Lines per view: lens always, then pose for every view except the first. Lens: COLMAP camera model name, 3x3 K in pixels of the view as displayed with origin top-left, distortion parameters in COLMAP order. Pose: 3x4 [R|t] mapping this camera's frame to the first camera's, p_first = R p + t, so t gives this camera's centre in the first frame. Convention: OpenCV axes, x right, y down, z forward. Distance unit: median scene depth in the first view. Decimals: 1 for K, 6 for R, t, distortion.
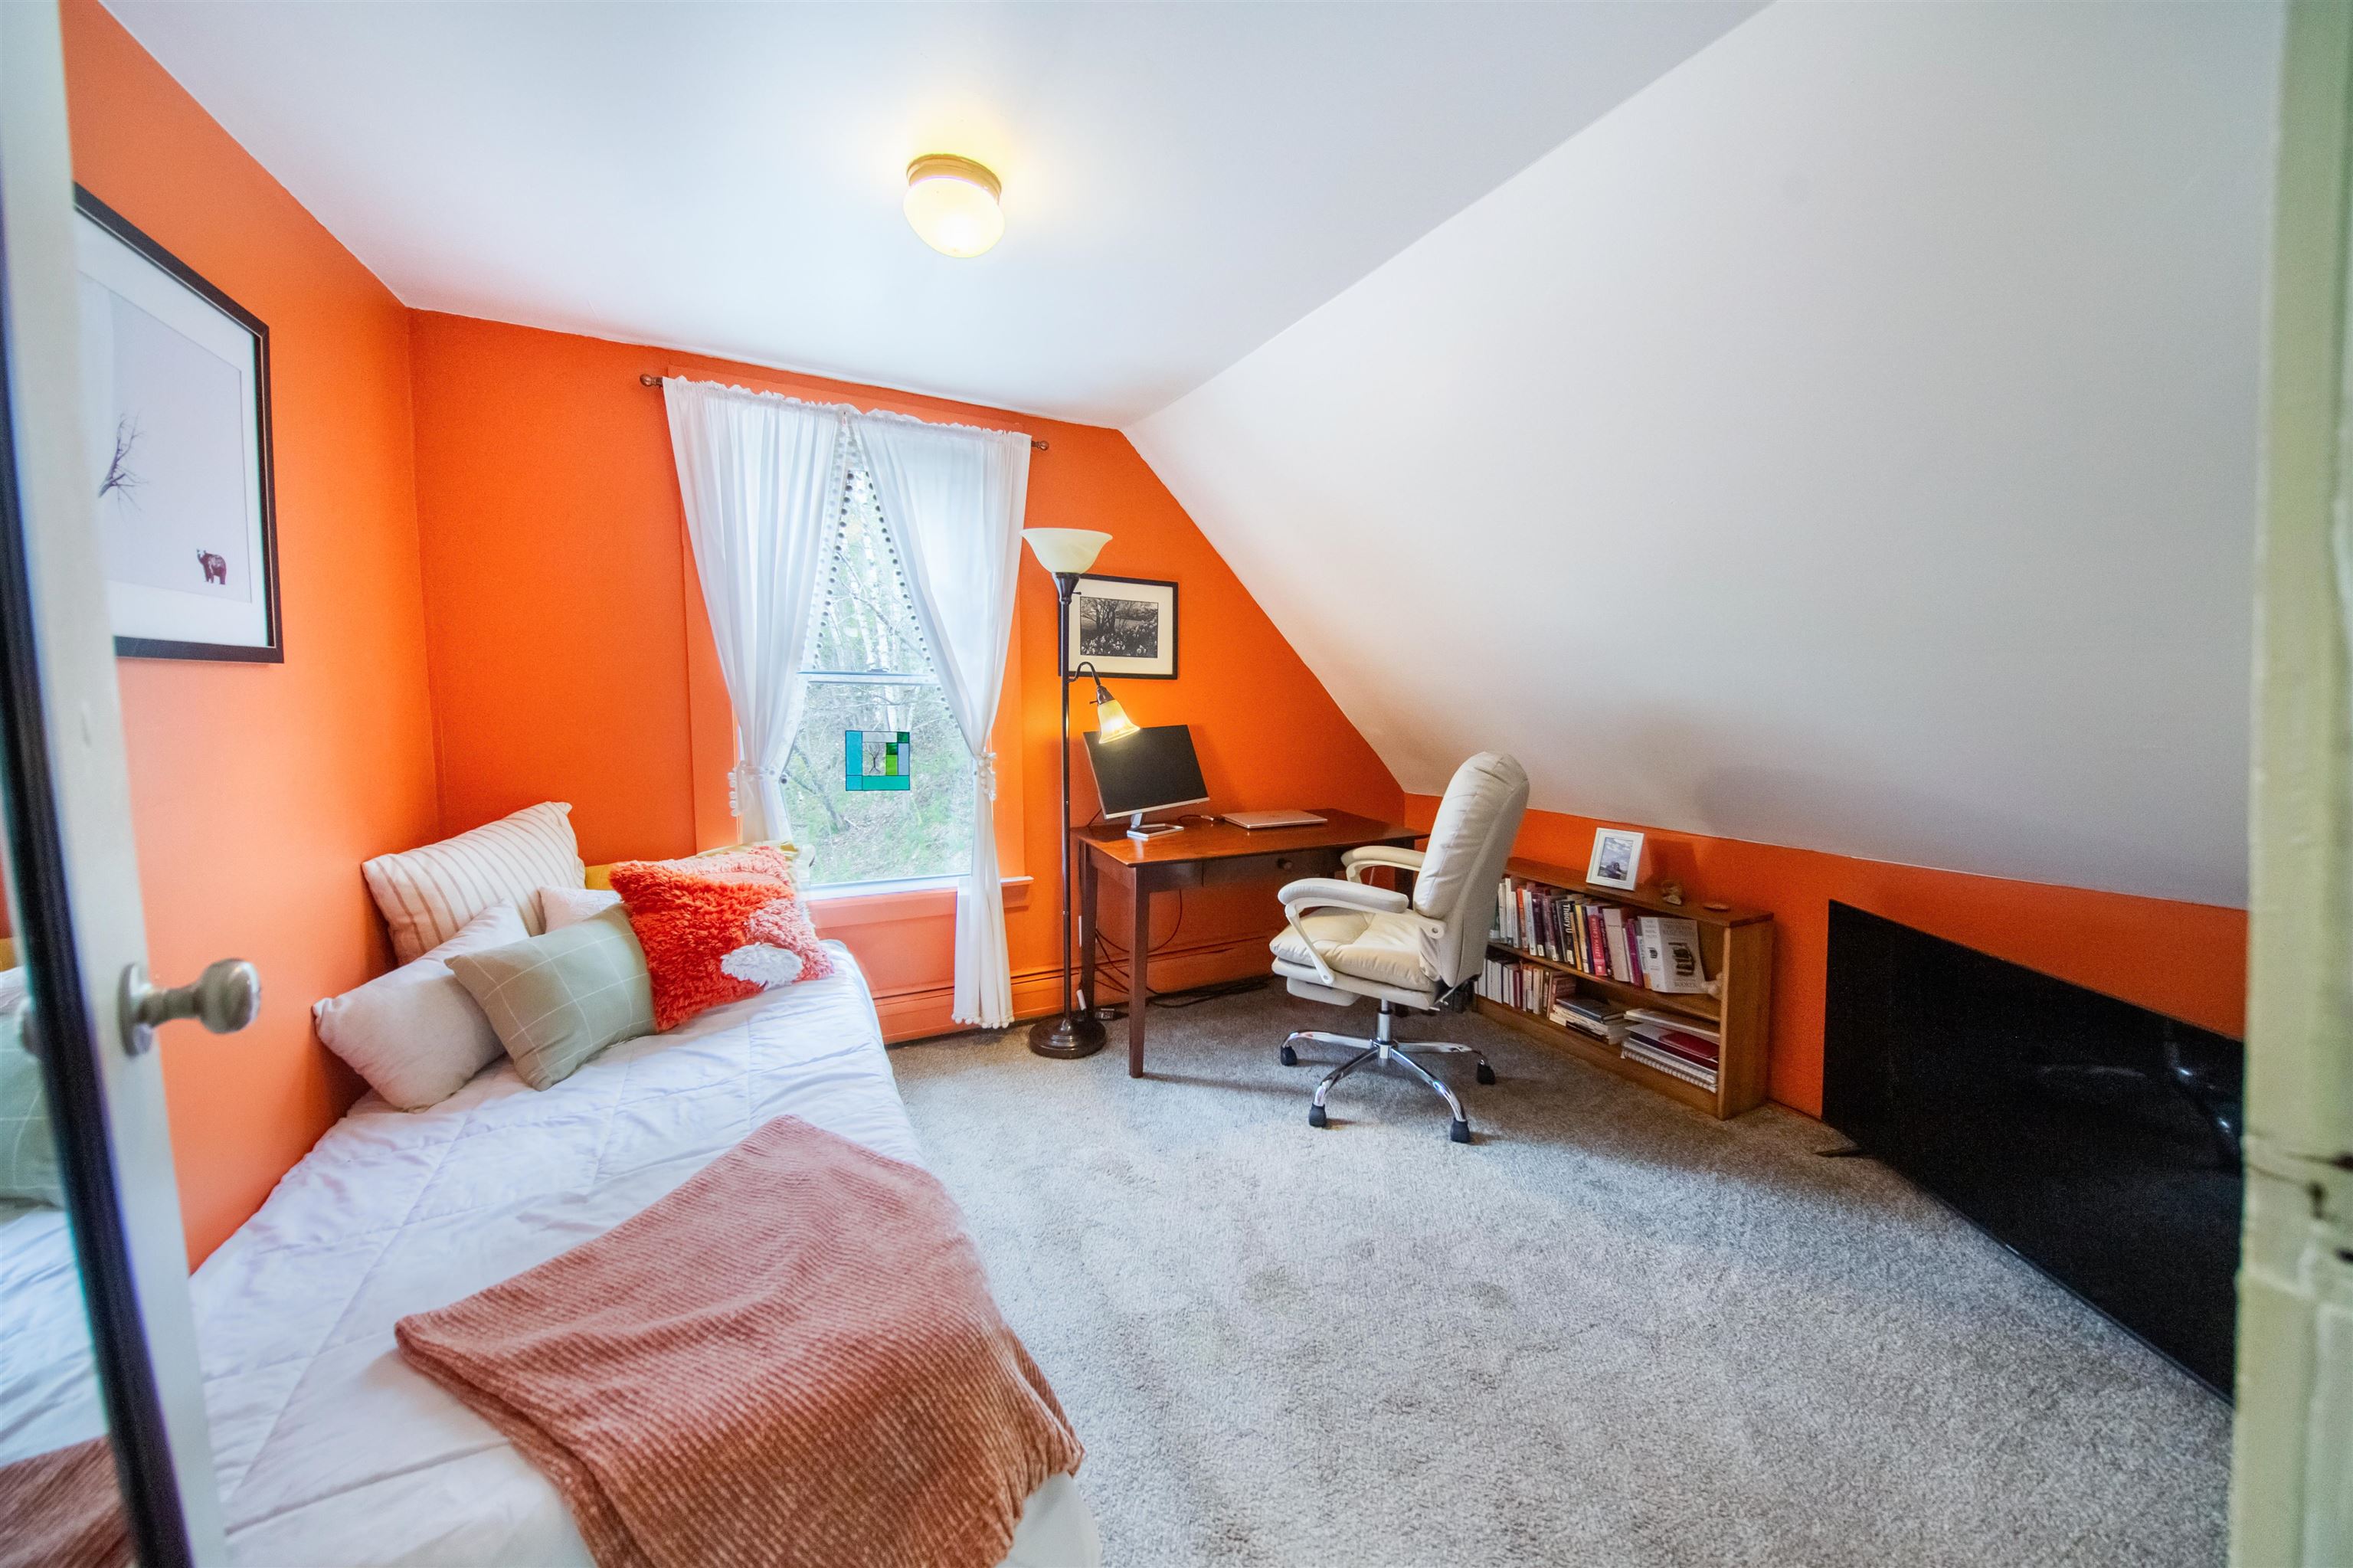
lens RADIAL K [[805.5, 0, 1163.7], [0, 805.5, 773.7], [0, 0, 1]] dist [0.007359, -0.000159]
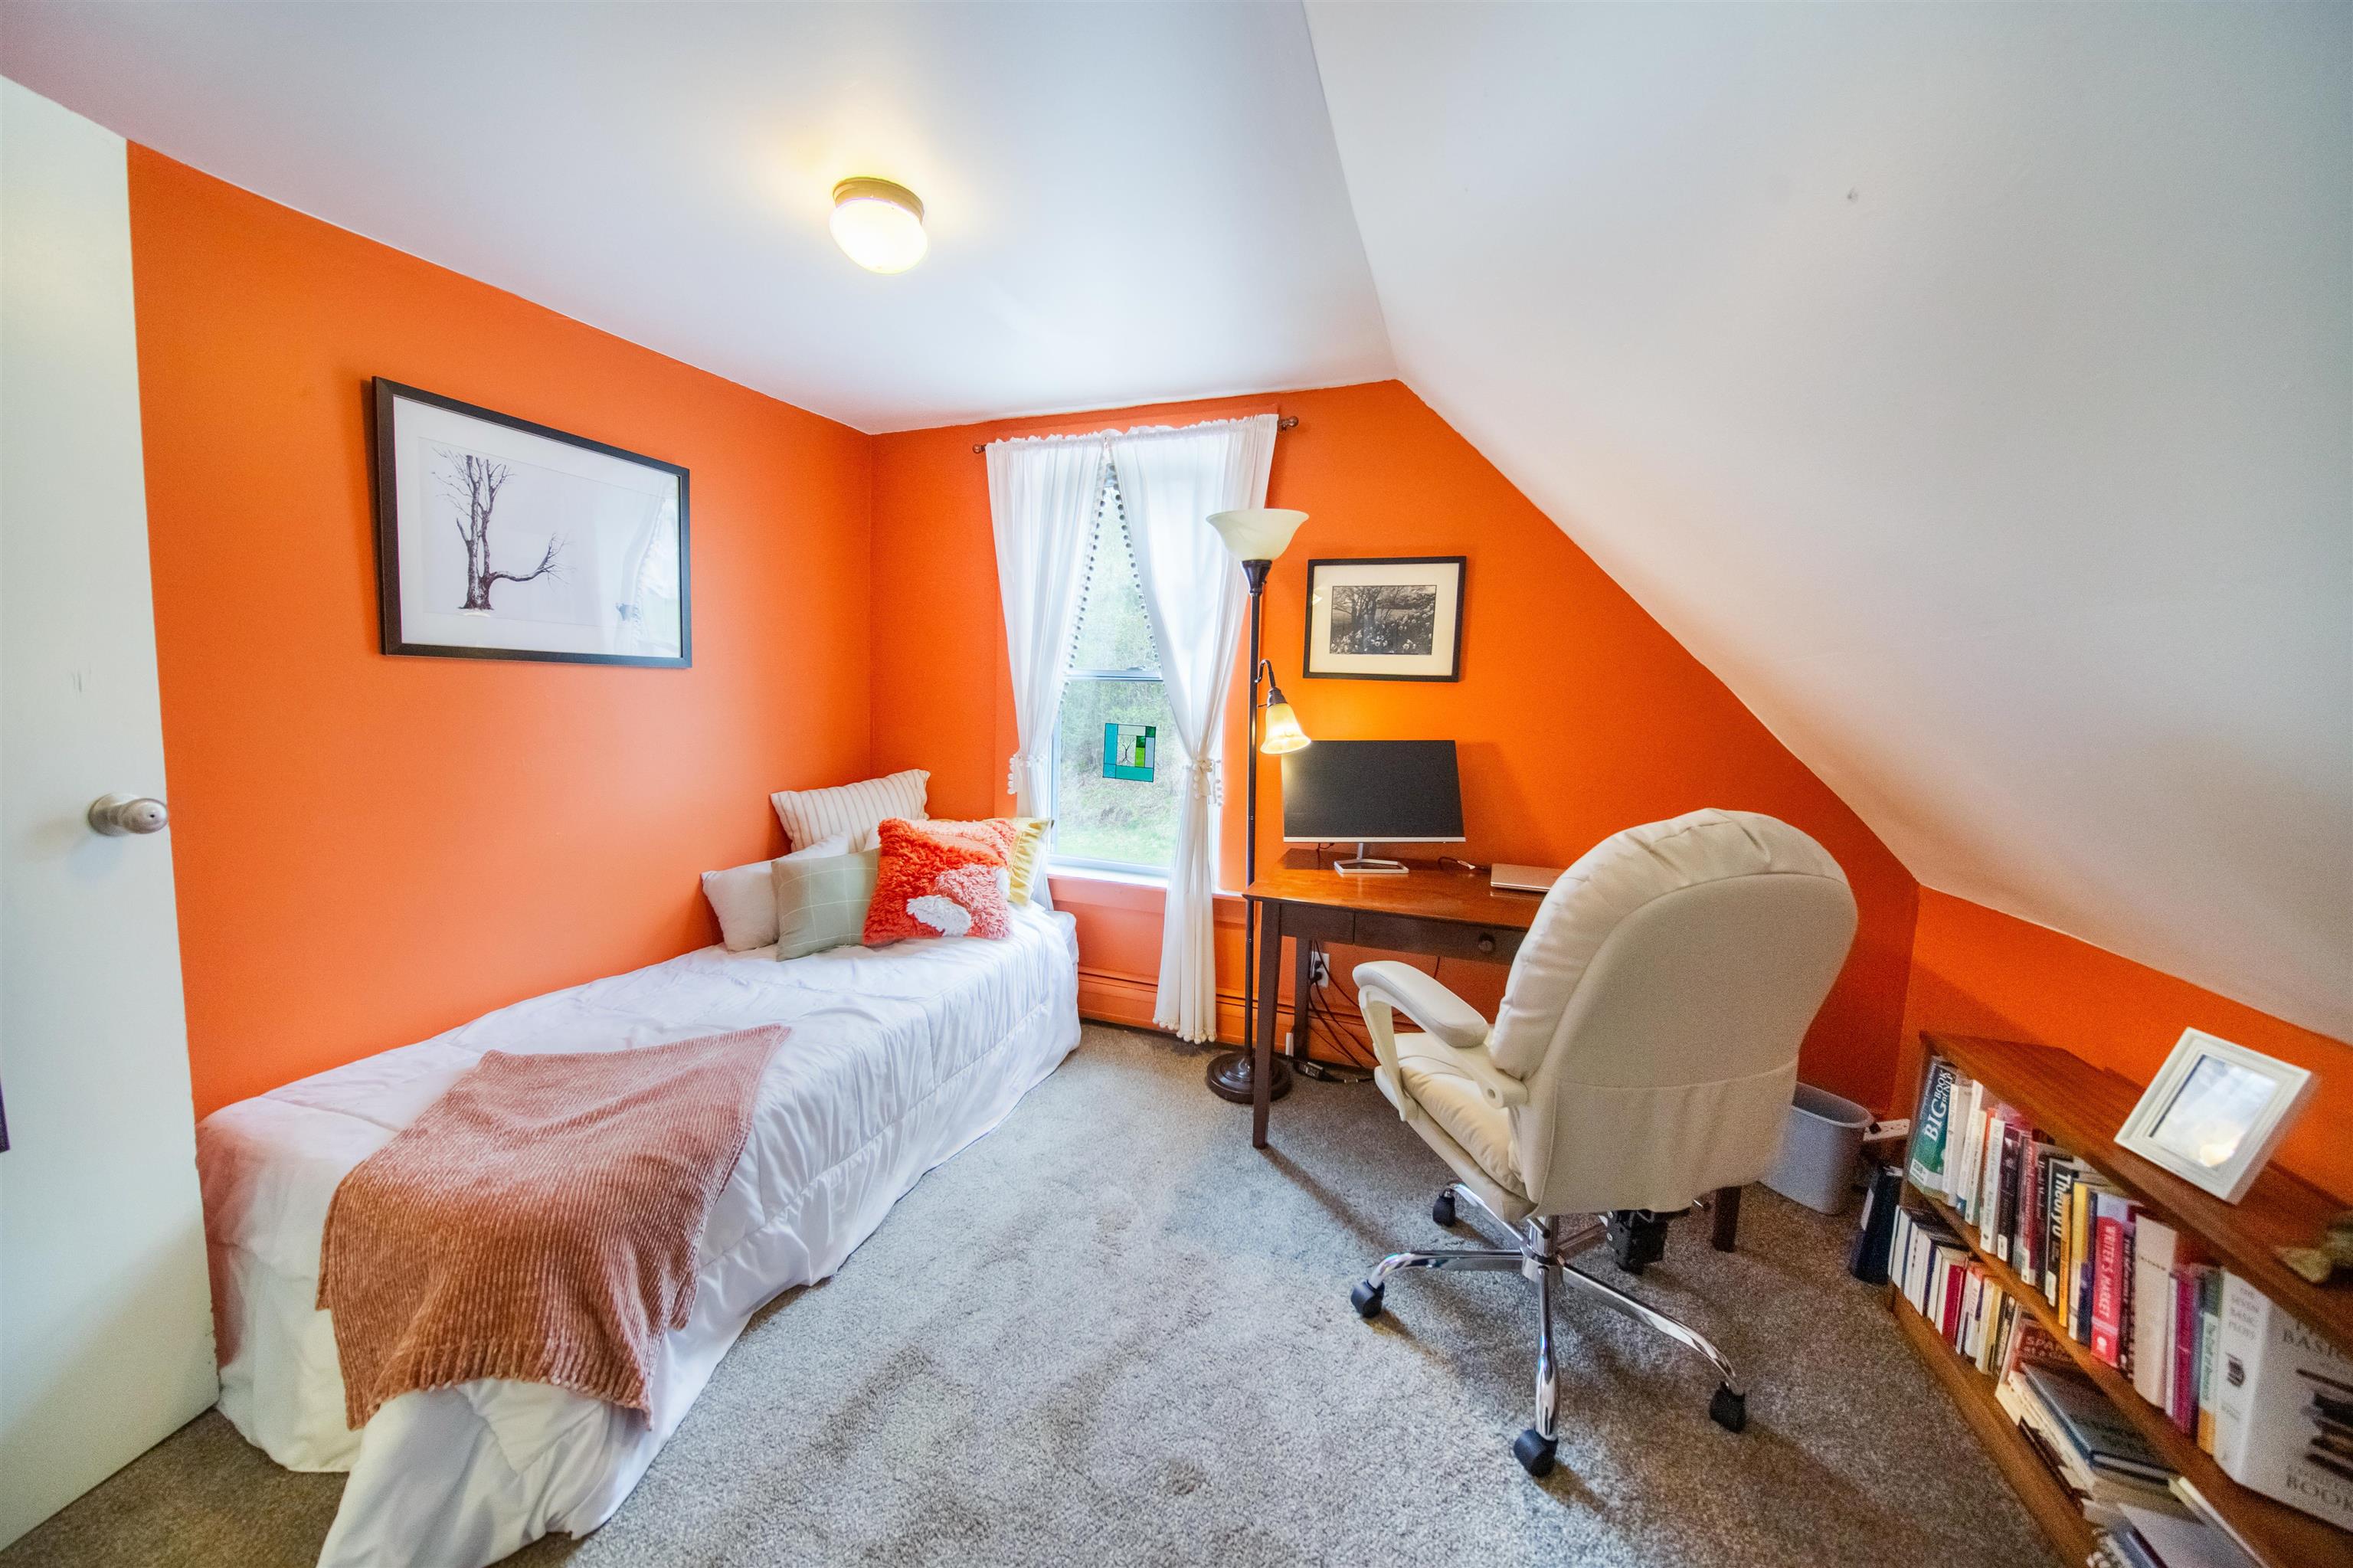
lens RADIAL K [[805.5, 0, 1163.7], [0, 805.5, 773.7], [0, 0, 1]] dist [0.007359, -0.000159]
pose [[0.686774, 0.080251, -0.722427, 0.474025], [-0.088869, 0.995701, 0.026124, -0.028431], [0.721418, 0.046260, 0.690953, 0.315490]]
